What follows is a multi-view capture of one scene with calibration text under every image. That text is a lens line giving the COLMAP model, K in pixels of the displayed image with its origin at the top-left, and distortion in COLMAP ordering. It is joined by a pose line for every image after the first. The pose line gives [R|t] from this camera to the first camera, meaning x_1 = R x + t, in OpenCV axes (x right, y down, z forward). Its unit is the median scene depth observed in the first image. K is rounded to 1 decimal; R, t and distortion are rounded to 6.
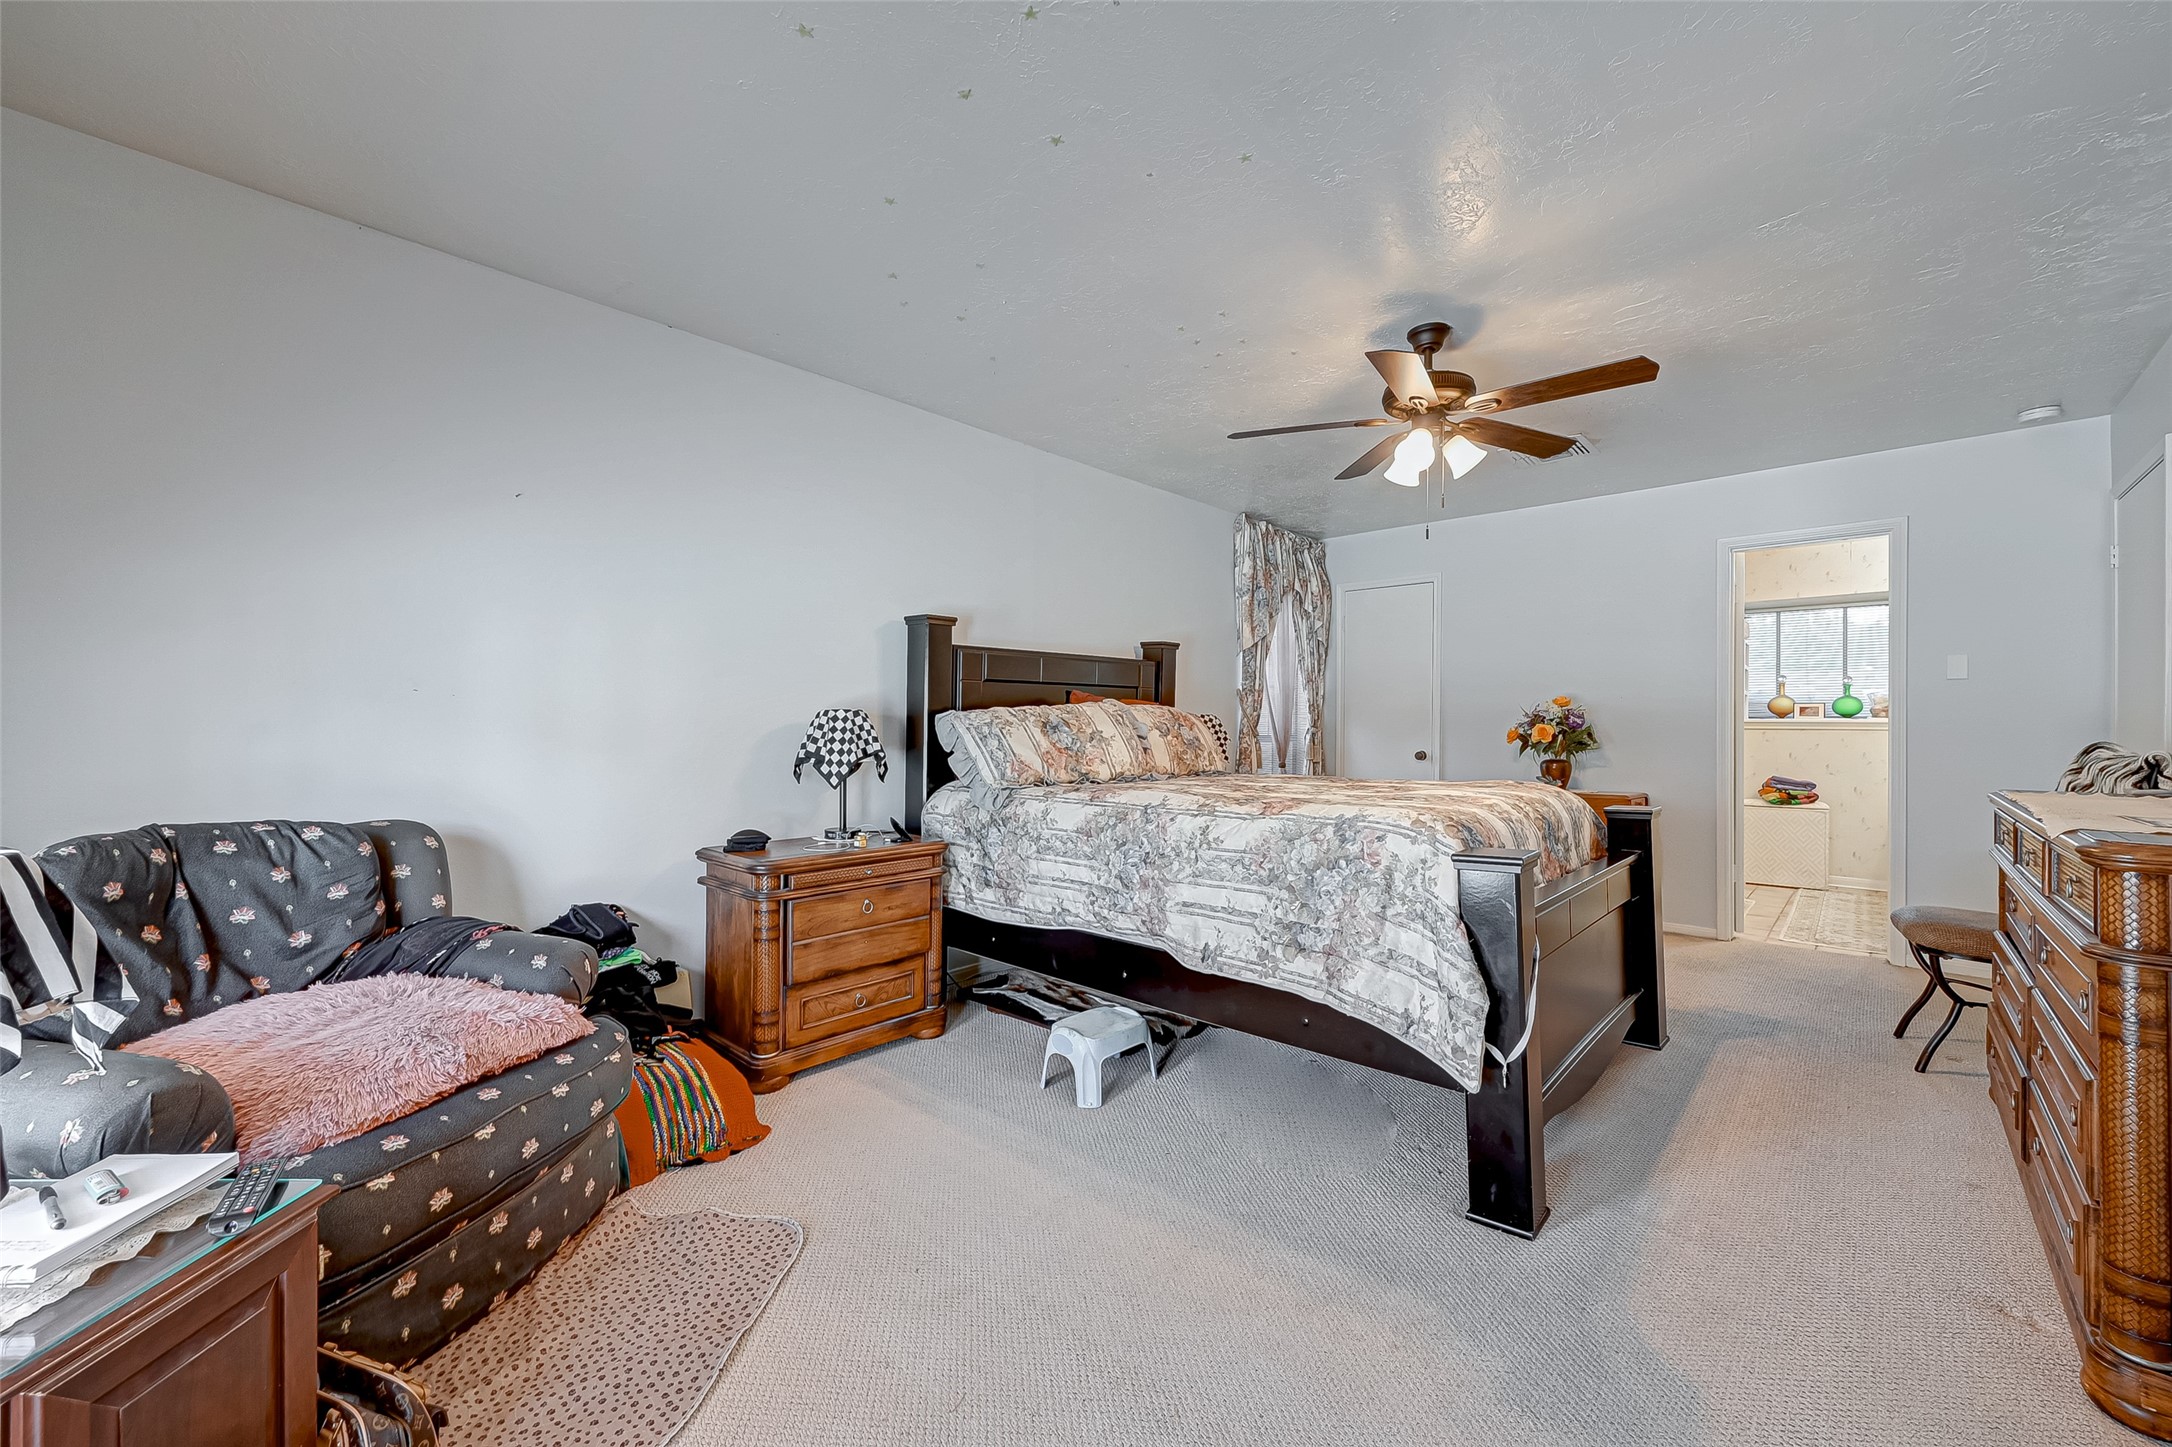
lens RADIAL K [[864.4, 0, 1090.2], [0, 864.4, 723.0], [0, 0, 1]] dist [-0.000107, 0.000366]
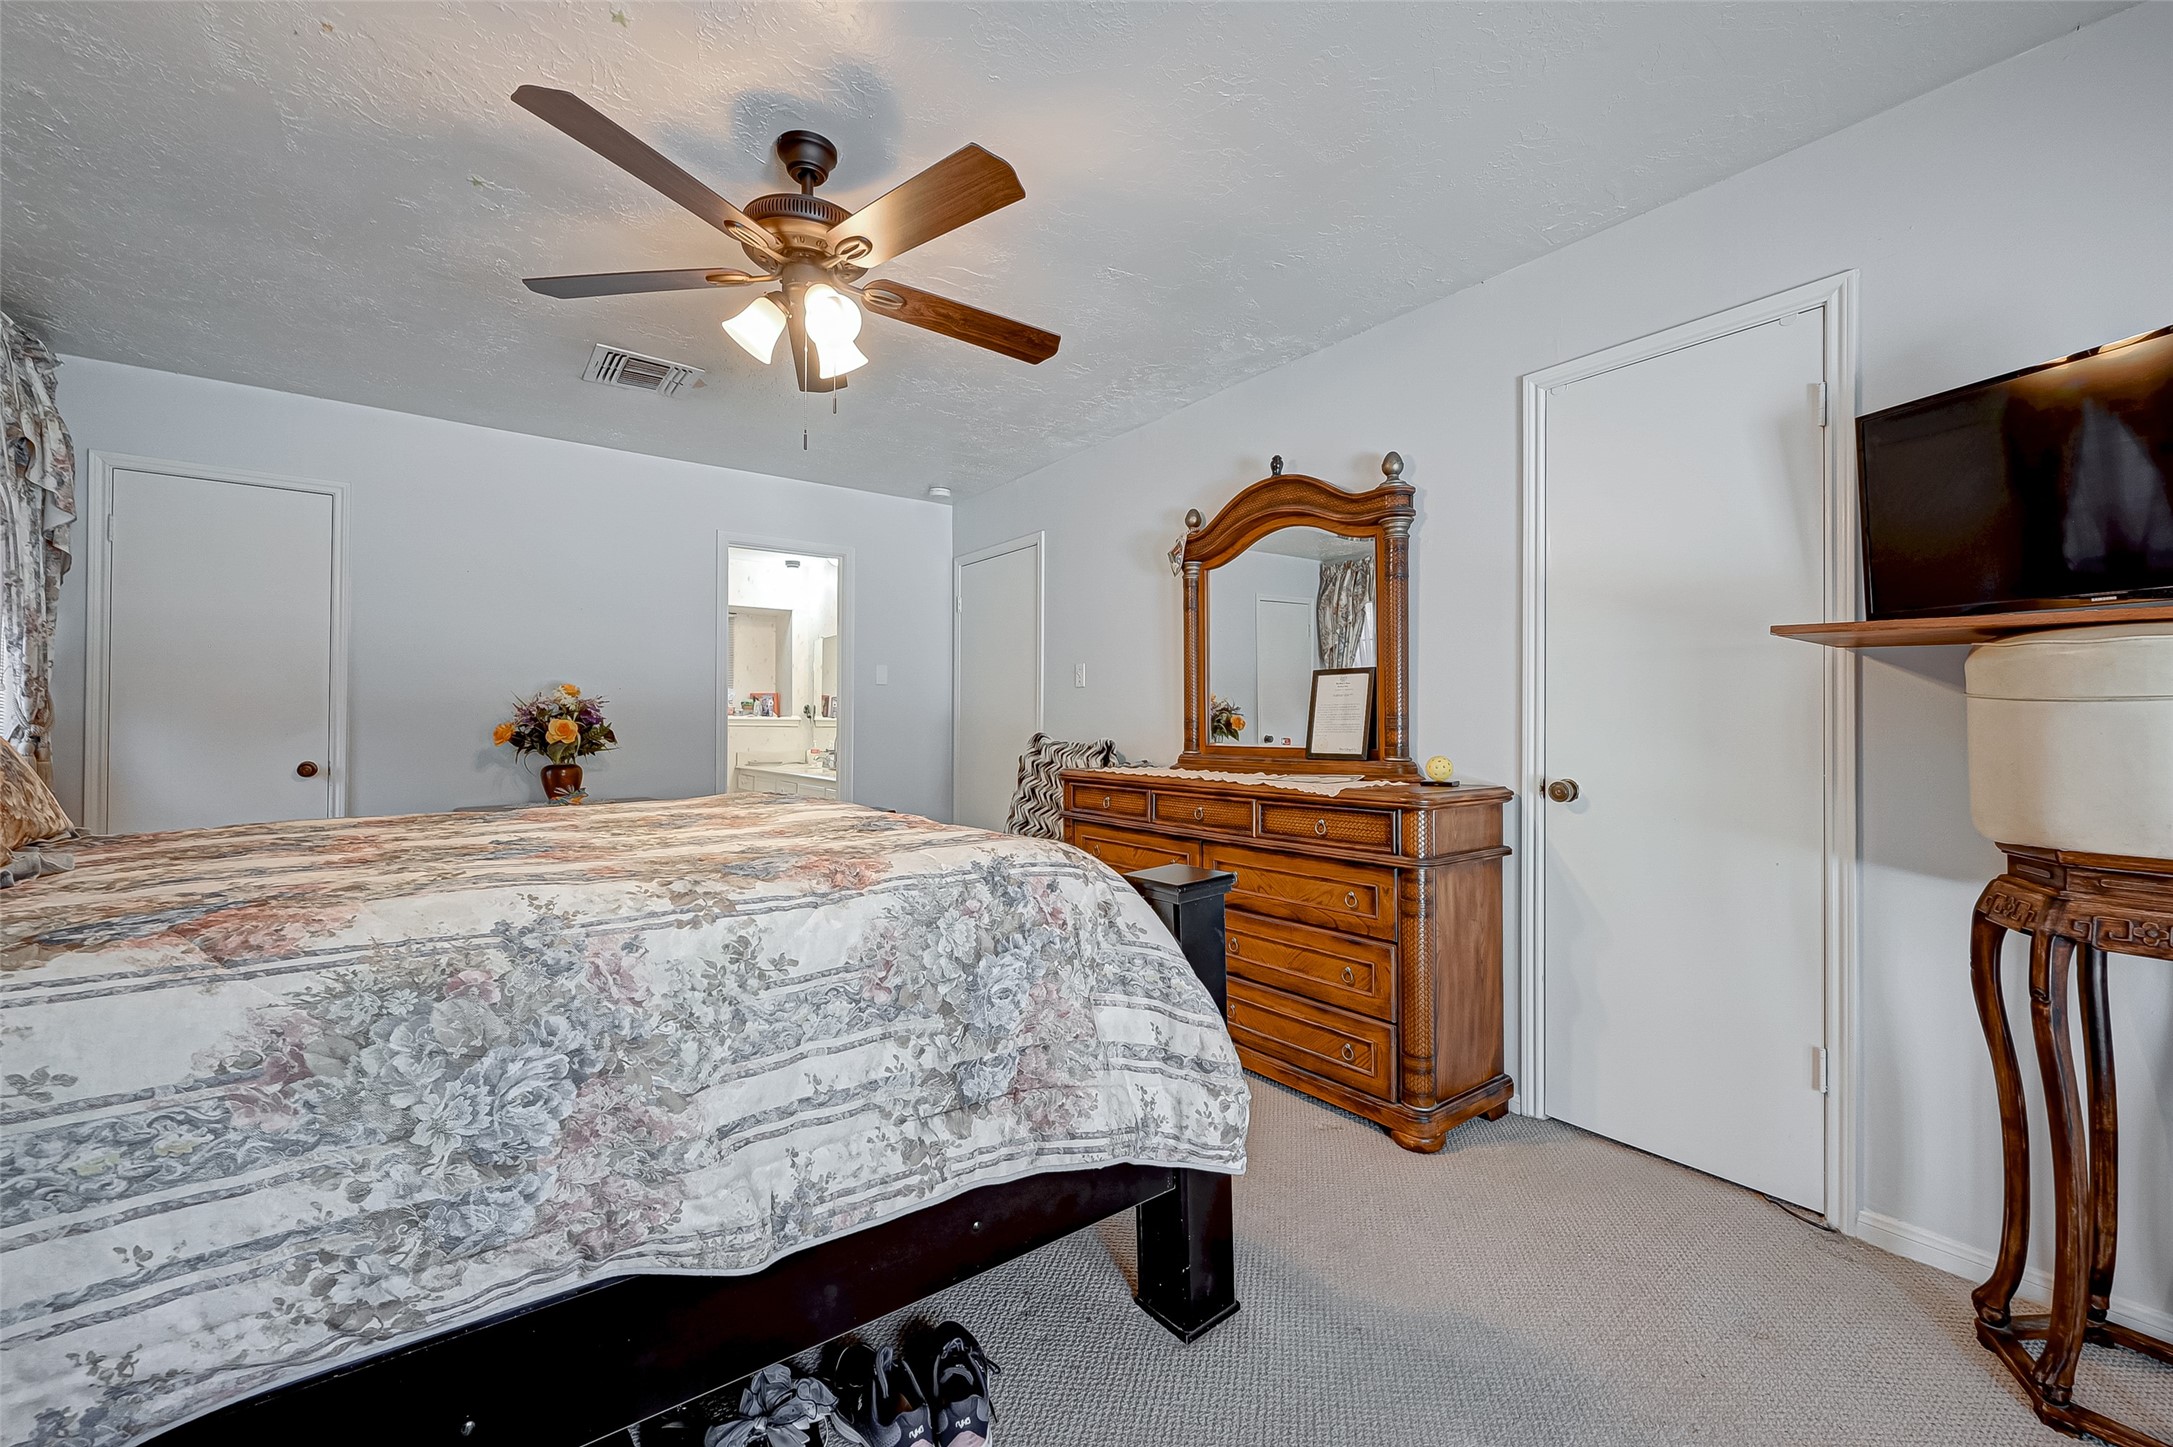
lens RADIAL K [[864.8, 0, 1093.3], [0, 864.8, 720.5], [0, 0, 1]] dist [-0.000107, 0.000366]
pose [[0.179918, 0.001573, 0.983680, -0.283287], [-0.003154, 0.999995, -0.001022, 0.004054], [-0.983677, -0.002919, 0.179922, 0.746208]]
